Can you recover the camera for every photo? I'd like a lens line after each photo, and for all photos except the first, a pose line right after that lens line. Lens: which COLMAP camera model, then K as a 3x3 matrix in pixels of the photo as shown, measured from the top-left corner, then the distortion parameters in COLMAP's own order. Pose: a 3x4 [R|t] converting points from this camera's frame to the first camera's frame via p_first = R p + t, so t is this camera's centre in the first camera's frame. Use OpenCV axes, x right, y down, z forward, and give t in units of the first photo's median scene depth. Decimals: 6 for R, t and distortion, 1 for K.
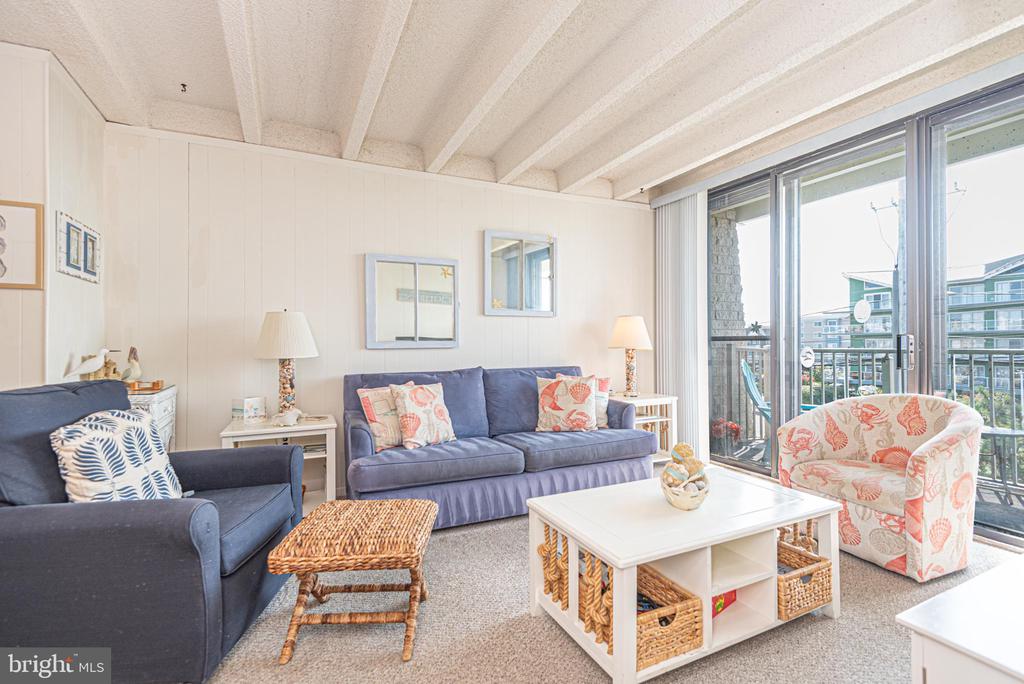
lens RADIAL K [[468.3, 0, 514.4], [0, 468.3, 340.8], [0, 0, 1]] dist [0.015857, -0.009821]
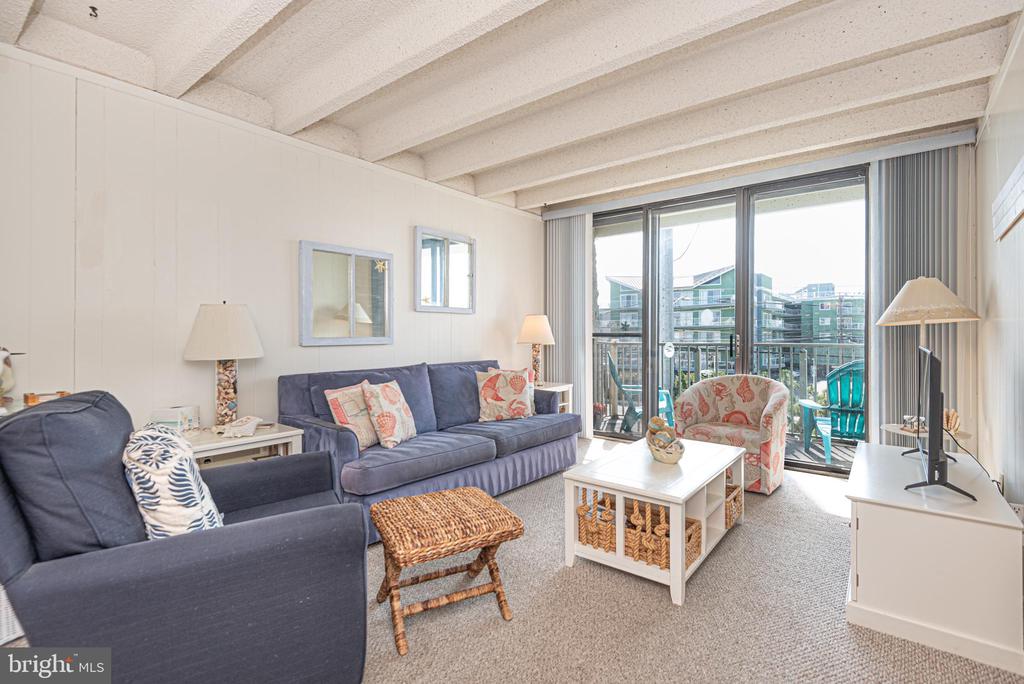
lens RADIAL K [[468.3, 0, 555.0], [0, 468.3, 336.6], [0, 0, 1]] dist [0.015857, -0.009821]
pose [[0.886892, 0.002571, 0.461970, -0.355295], [-0.006113, 0.999962, 0.006171, -0.011512], [-0.461937, -0.008297, 0.886874, -0.035729]]
